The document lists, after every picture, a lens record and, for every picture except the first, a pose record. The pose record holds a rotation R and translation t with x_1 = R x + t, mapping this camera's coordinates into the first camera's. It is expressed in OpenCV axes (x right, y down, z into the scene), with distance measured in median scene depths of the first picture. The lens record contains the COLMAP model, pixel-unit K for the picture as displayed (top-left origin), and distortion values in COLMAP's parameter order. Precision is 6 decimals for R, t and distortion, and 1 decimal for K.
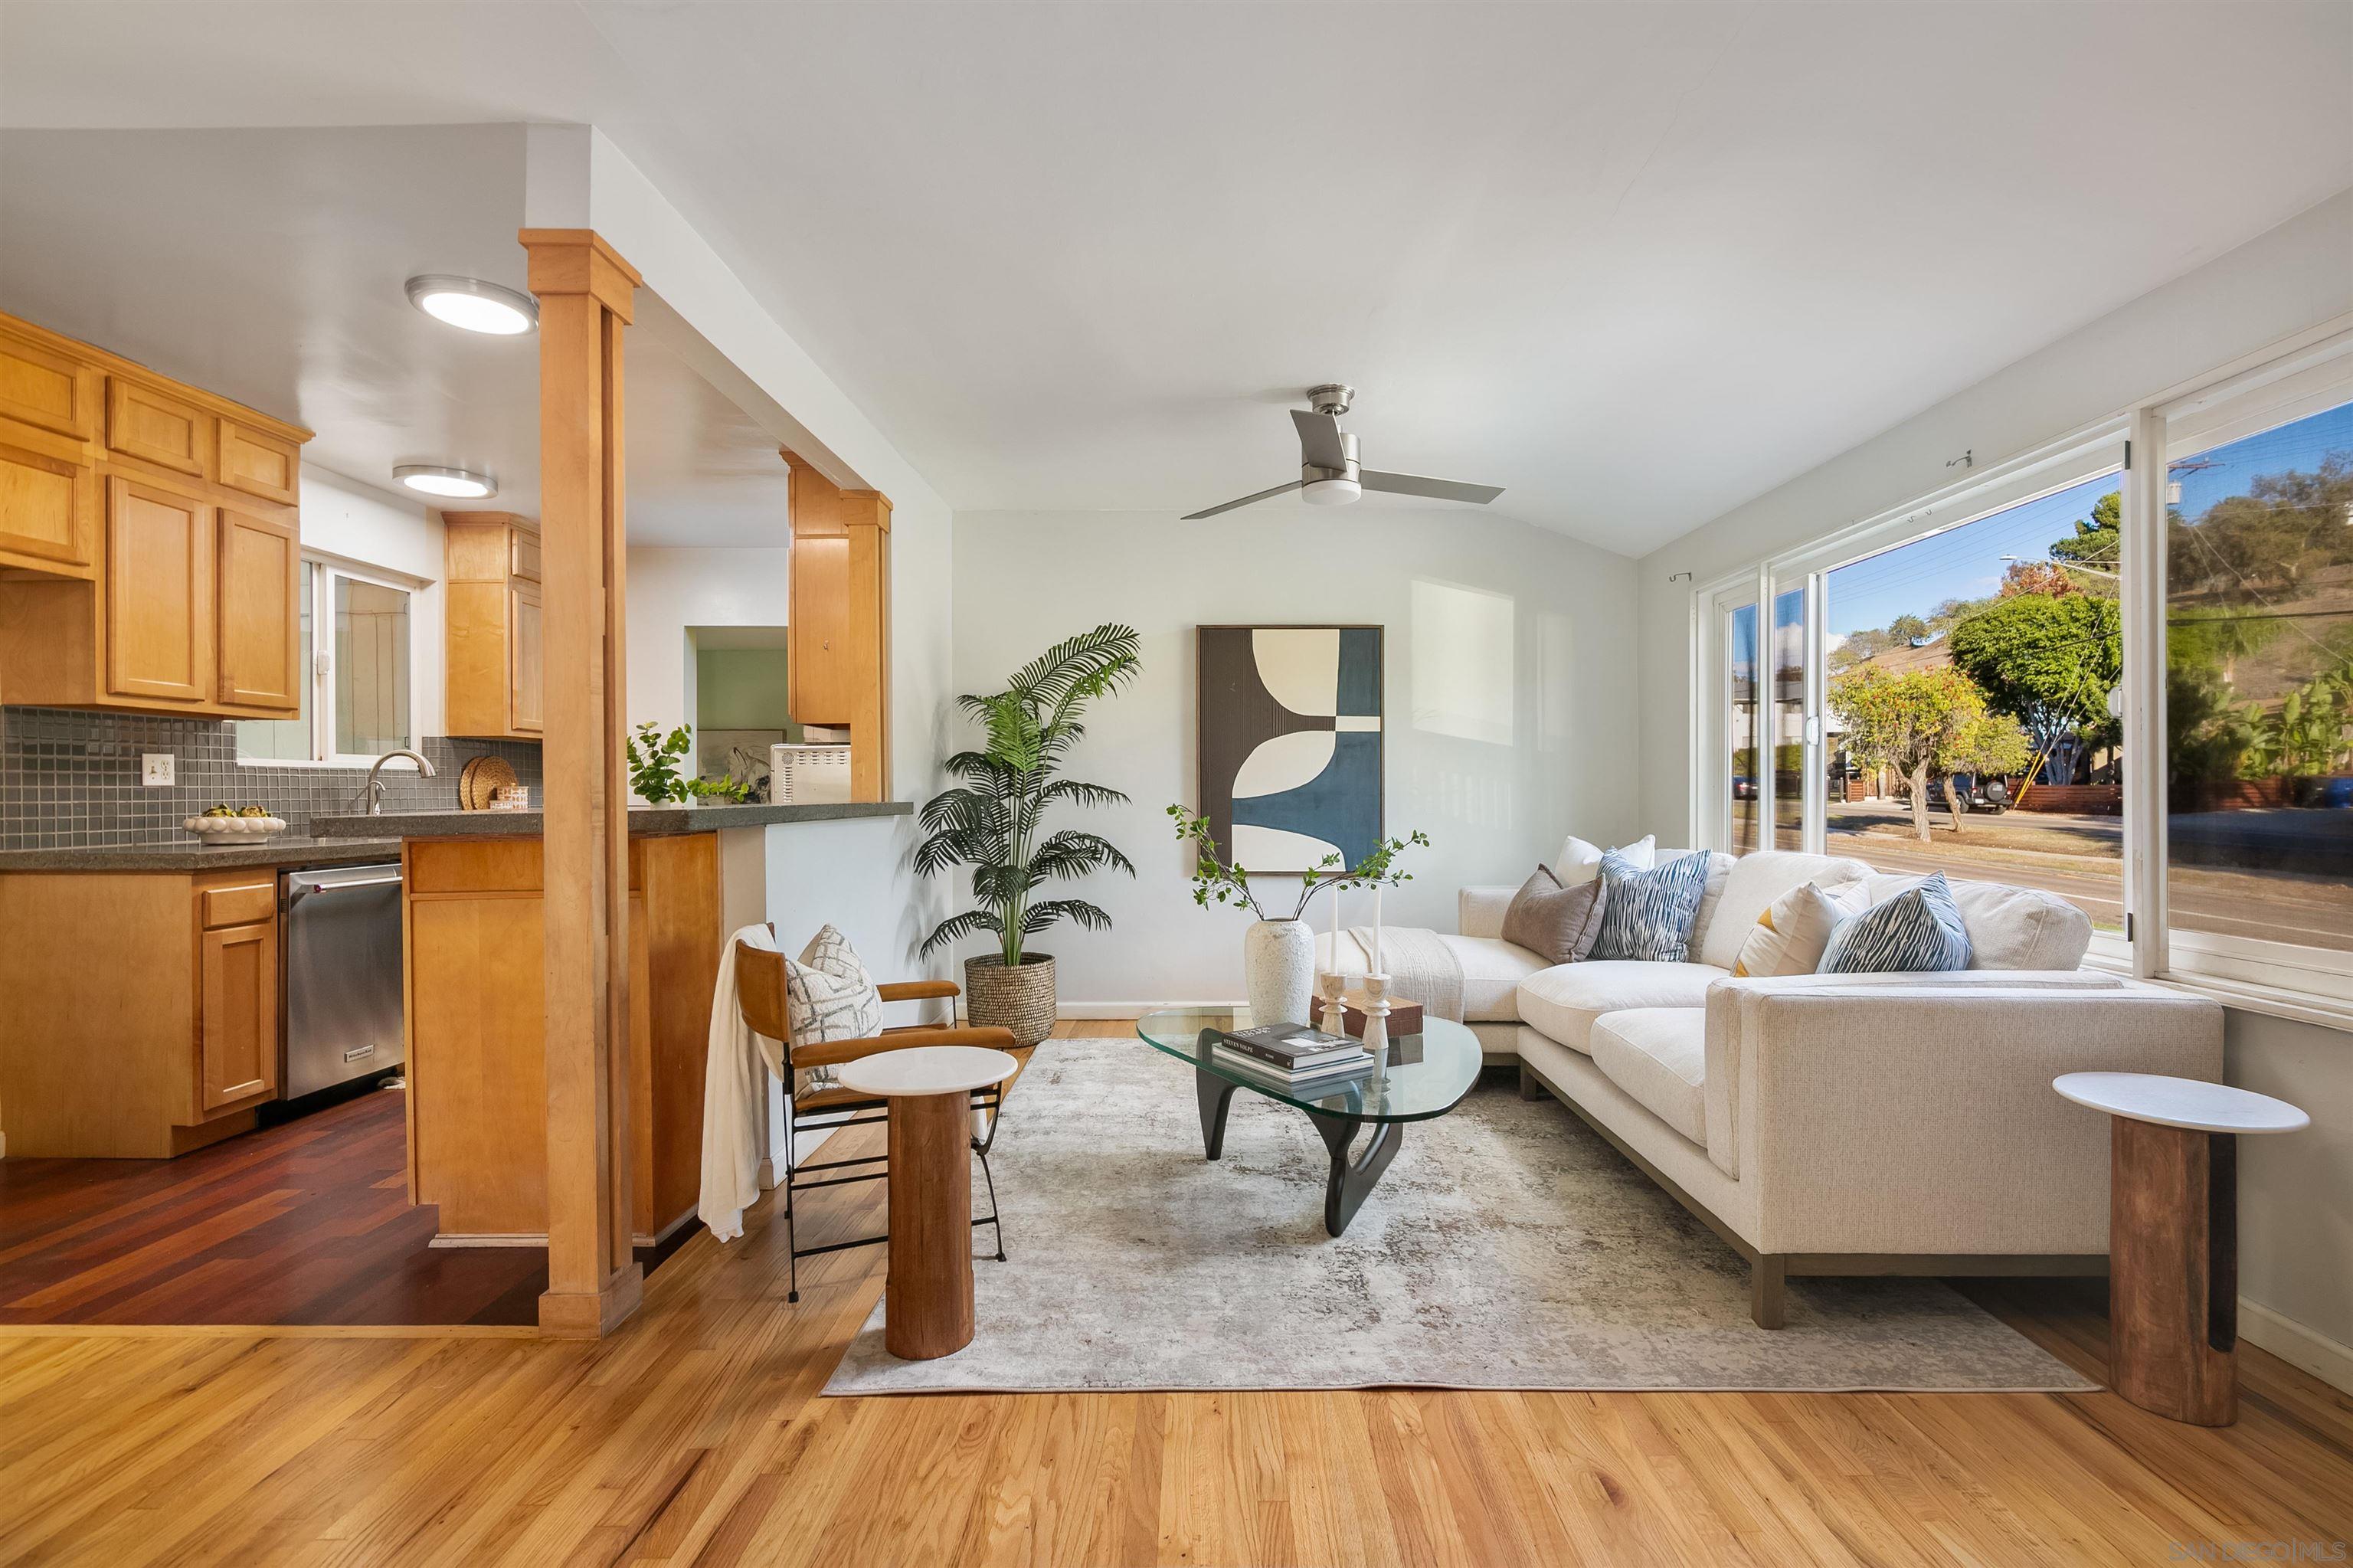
lens RADIAL K [[1071.0, 0, 1203.9], [0, 1071.0, 792.3], [0, 0, 1]] dist [-0.003276, -0.000132]
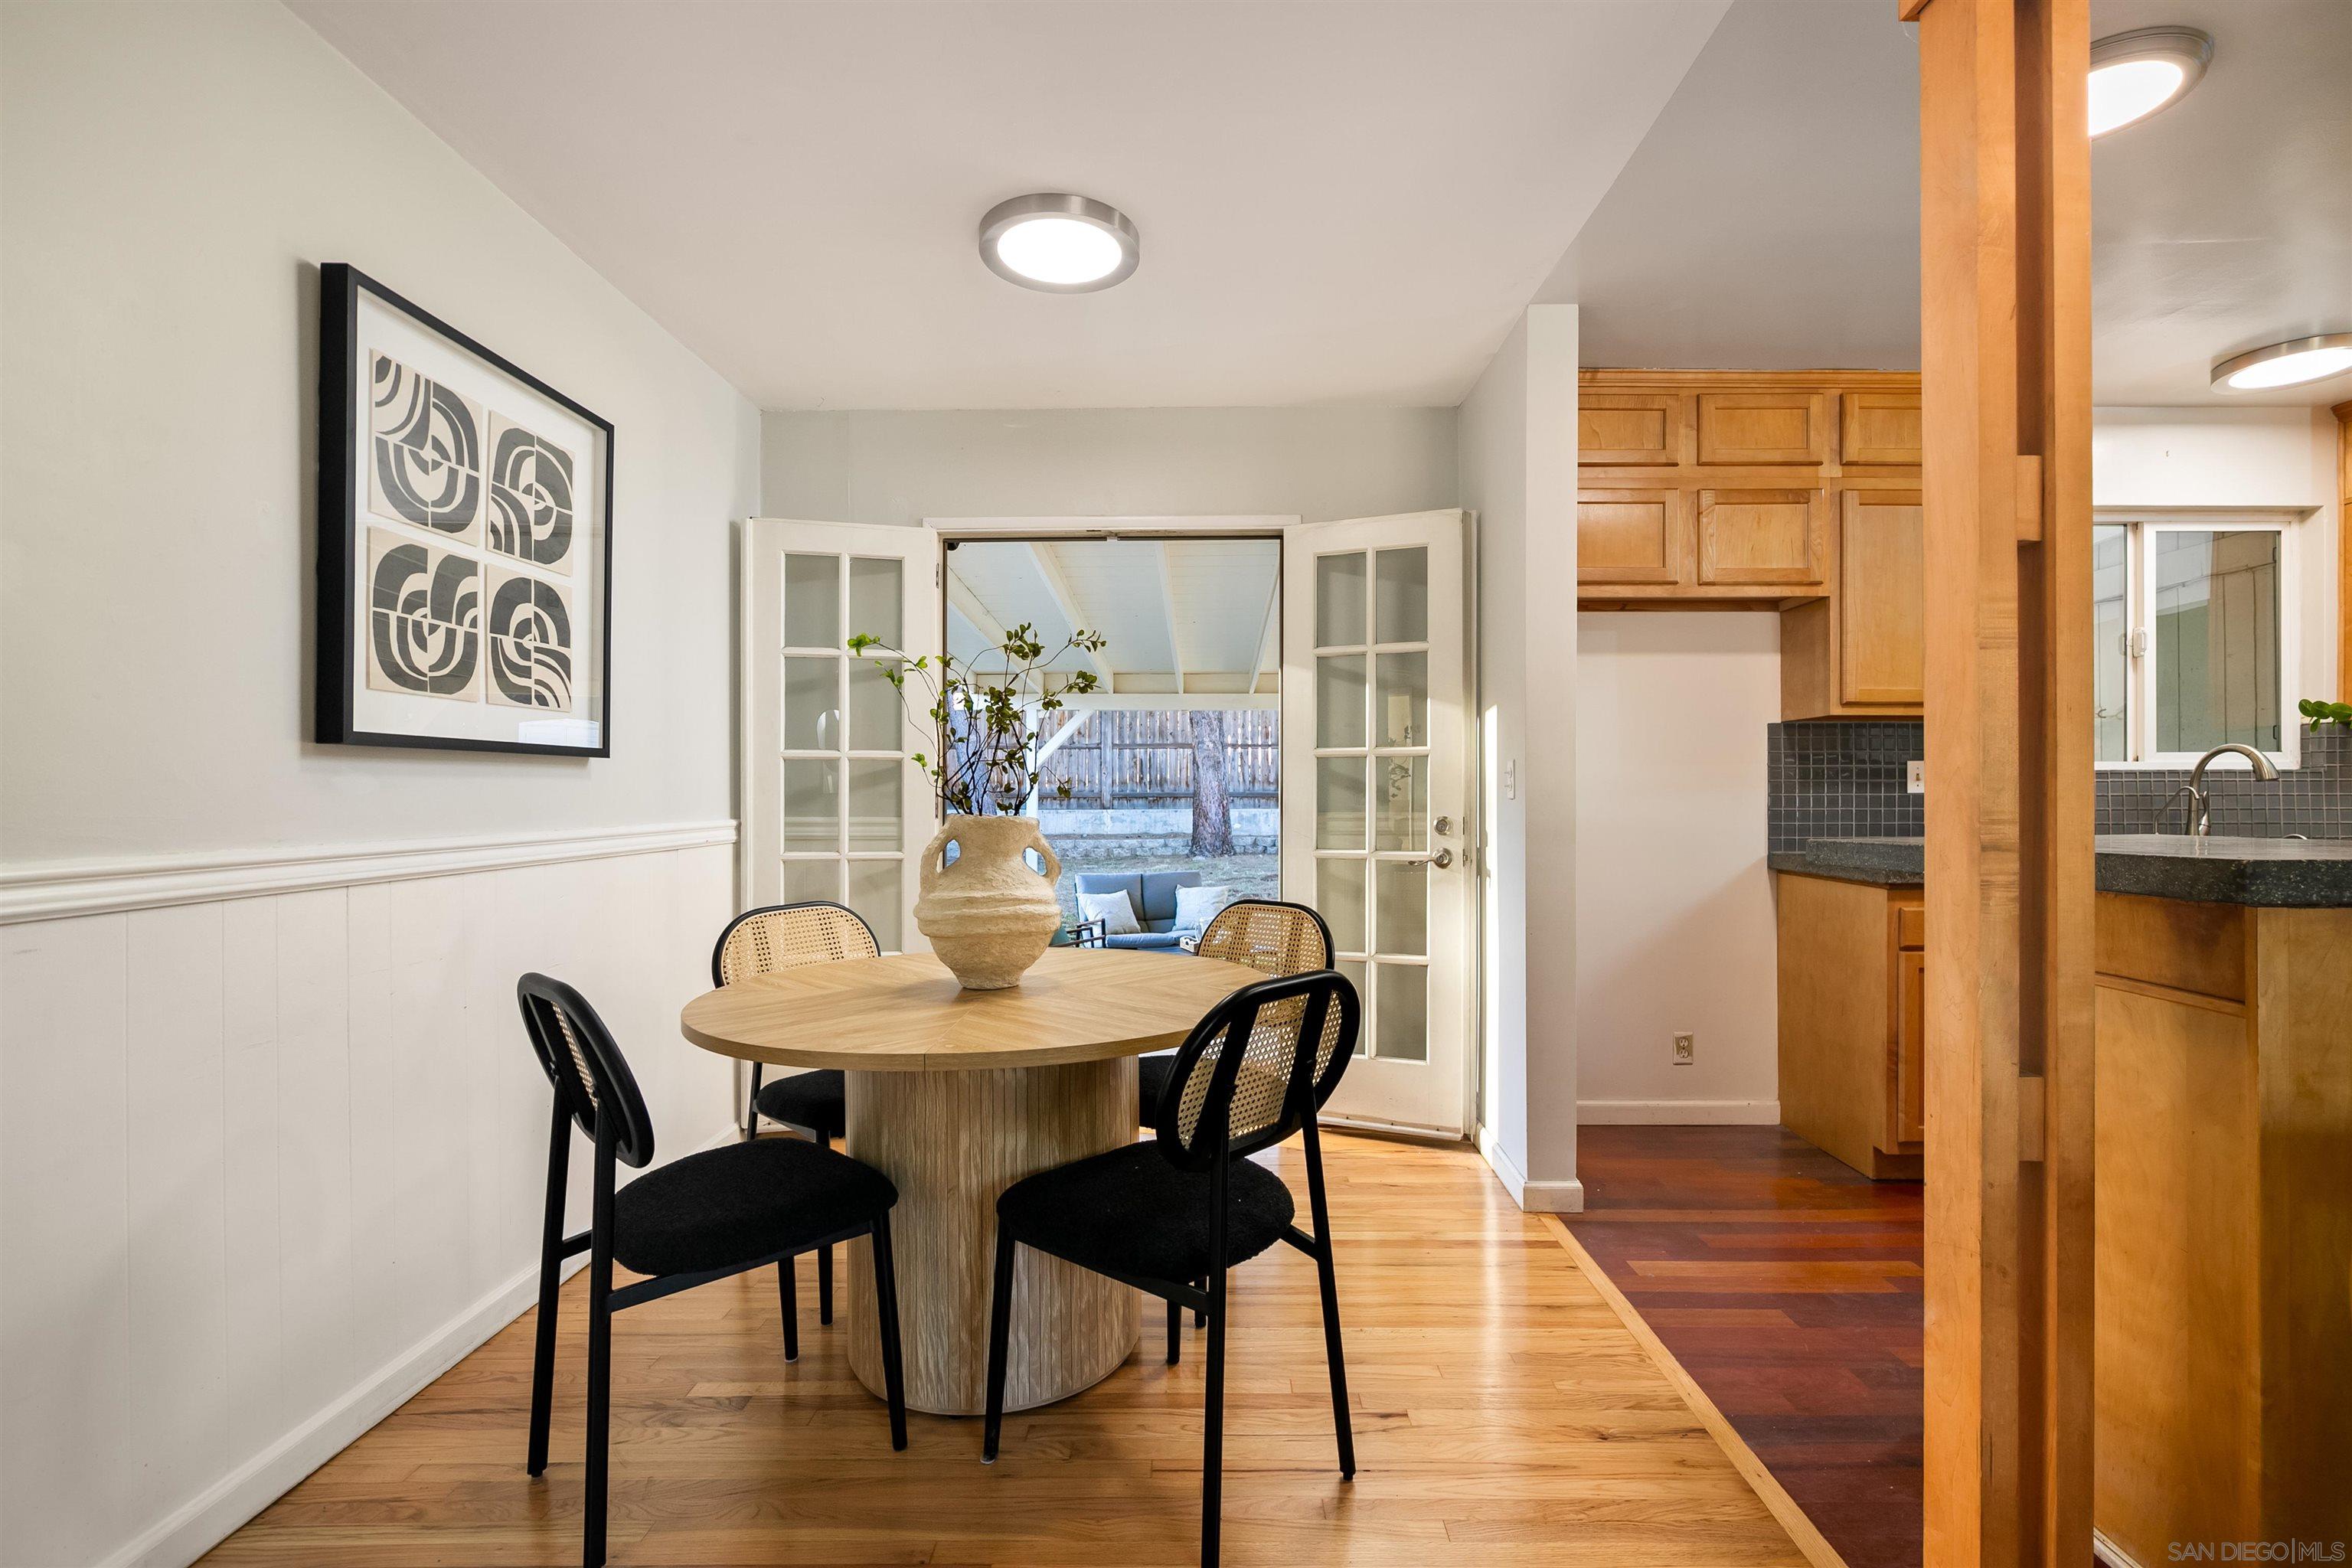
lens RADIAL K [[1070.5, 0, 1203.3], [0, 1070.5, 792.3], [0, 0, 1]] dist [-0.003276, -0.000132]
pose [[-0.002690, 0.004710, -0.999985, 0.001010], [-0.000947, 0.999988, 0.004712, -0.011722], [0.999996, 0.000960, -0.002685, 0.379358]]
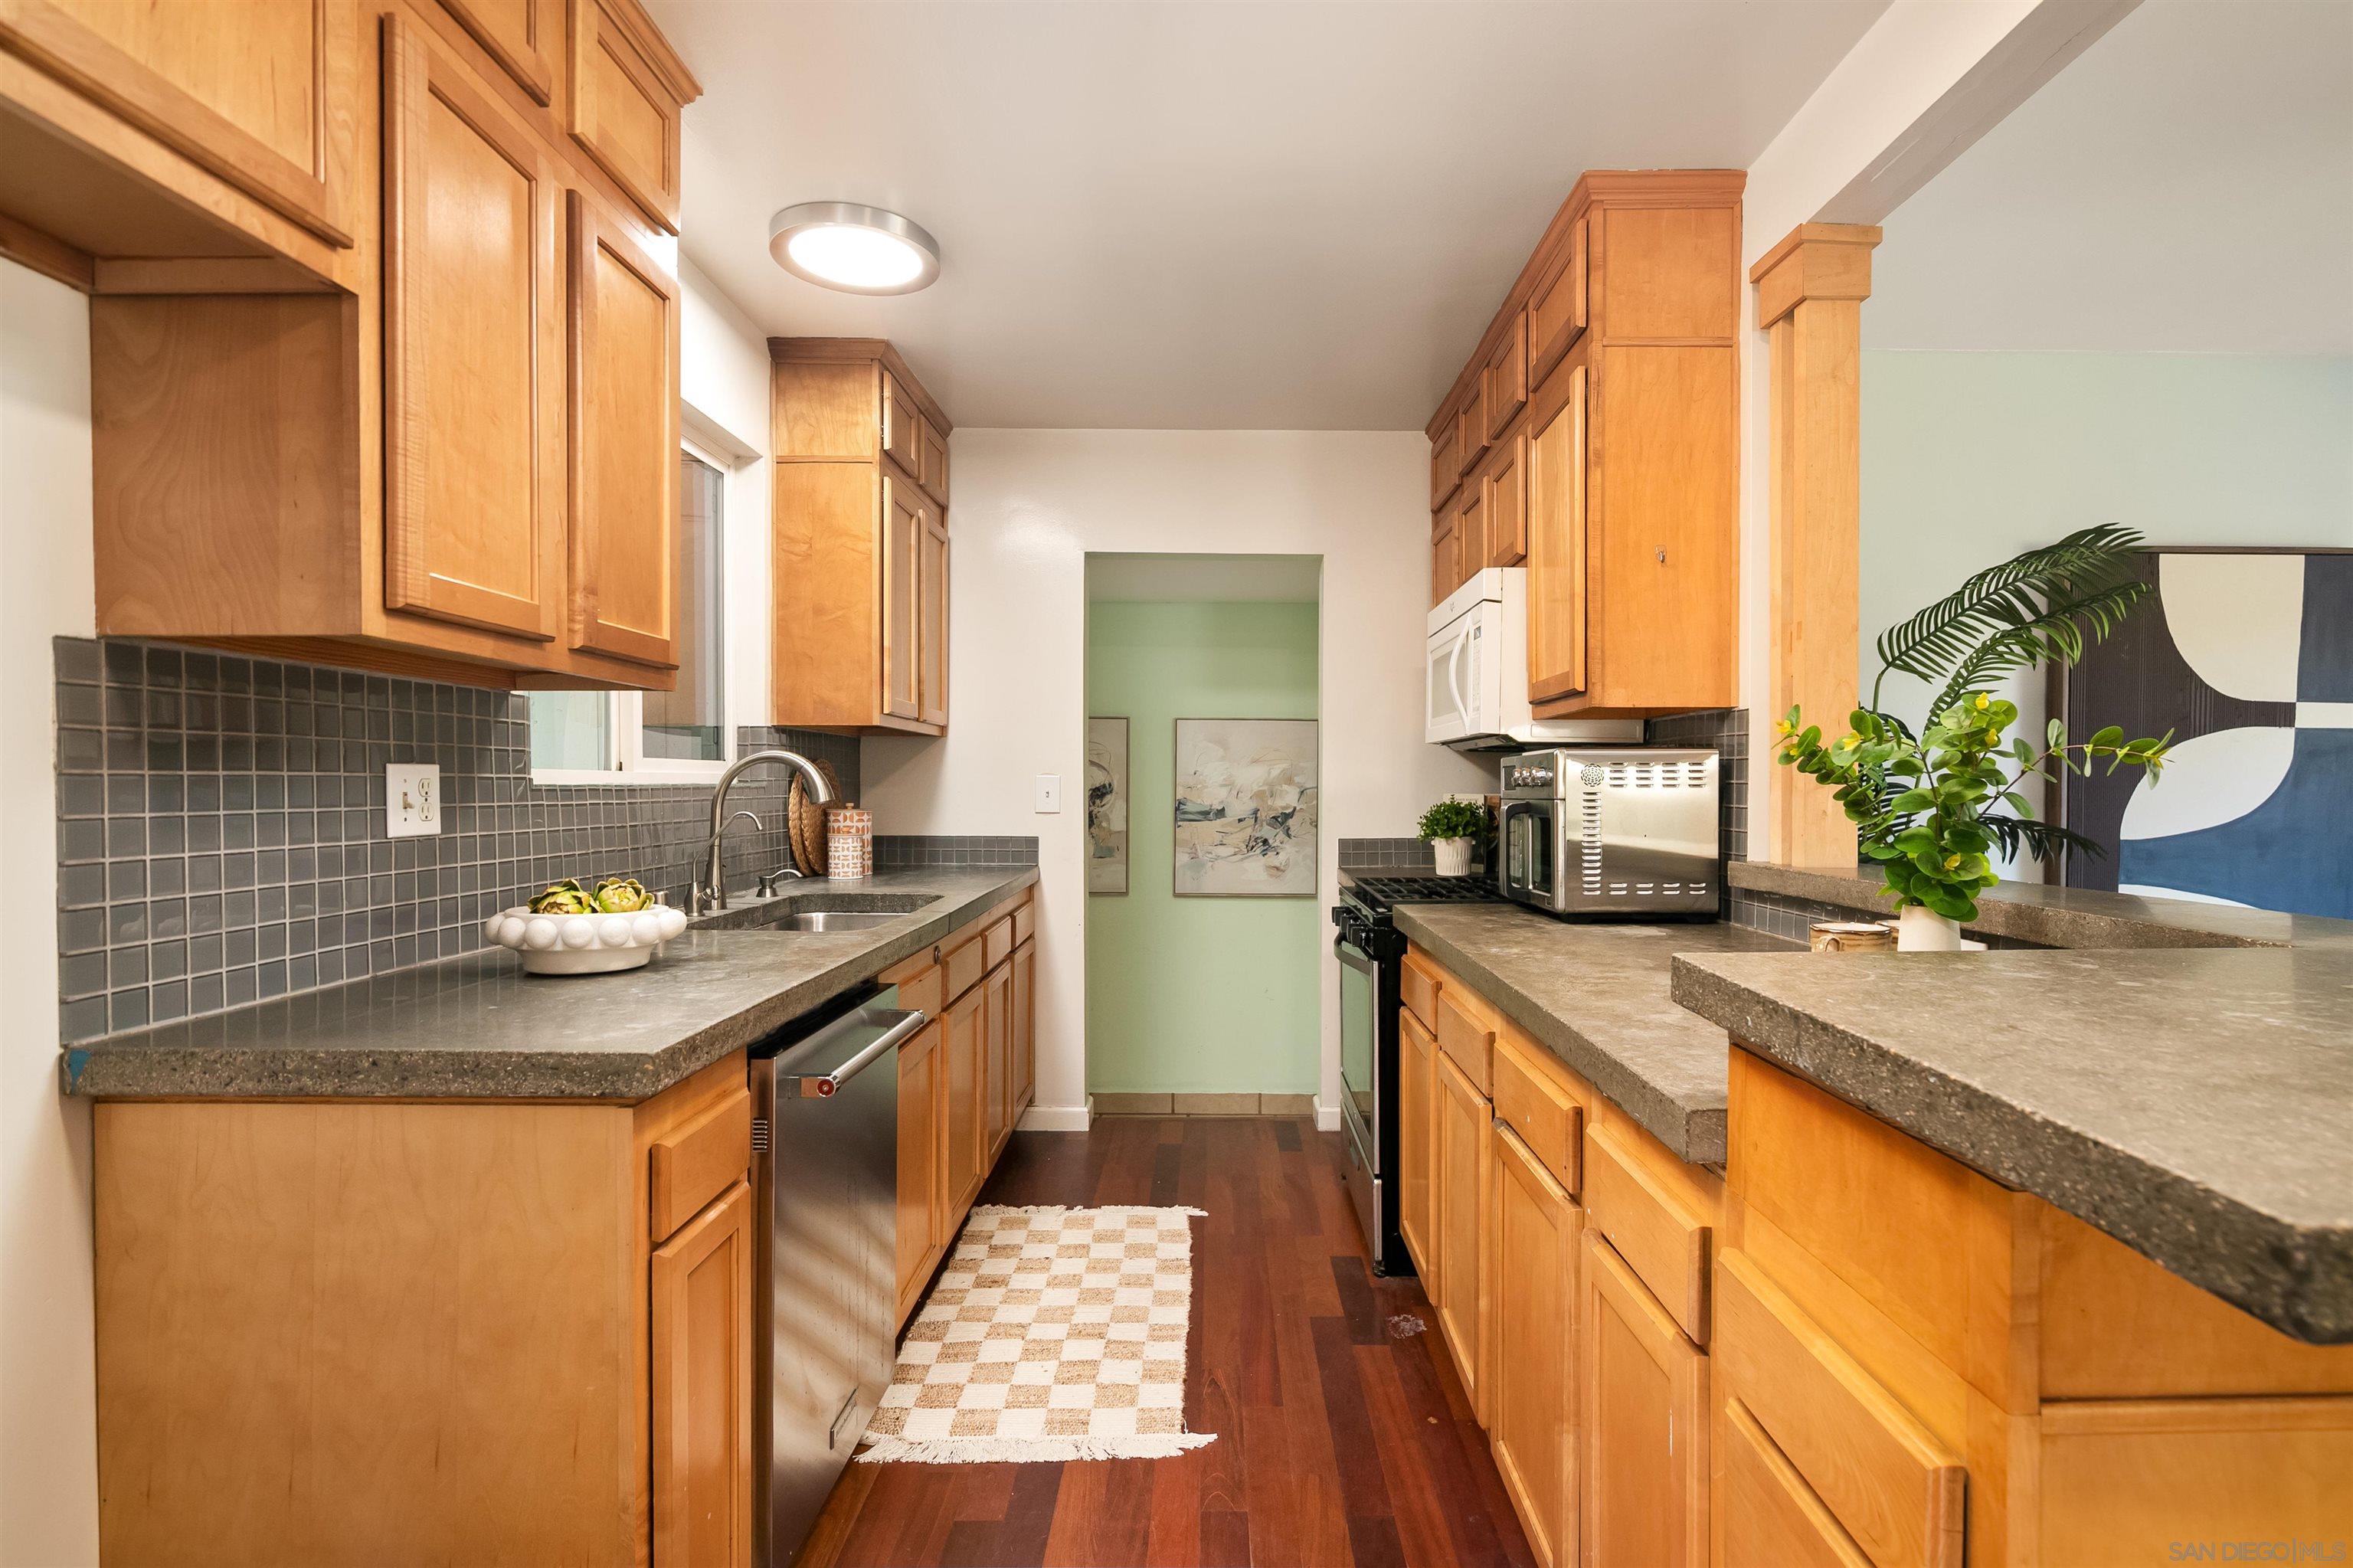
lens RADIAL K [[1135.6, 0, 1215.8], [0, 1135.6, 796.9], [0, 0, 1]] dist [0.002867, 0.000512]
pose [[0.999972, 0.006261, 0.004043, -0.718713], [-0.006285, 0.999963, 0.005943, -0.029735], [-0.004006, -0.005968, 0.999974, 0.585043]]
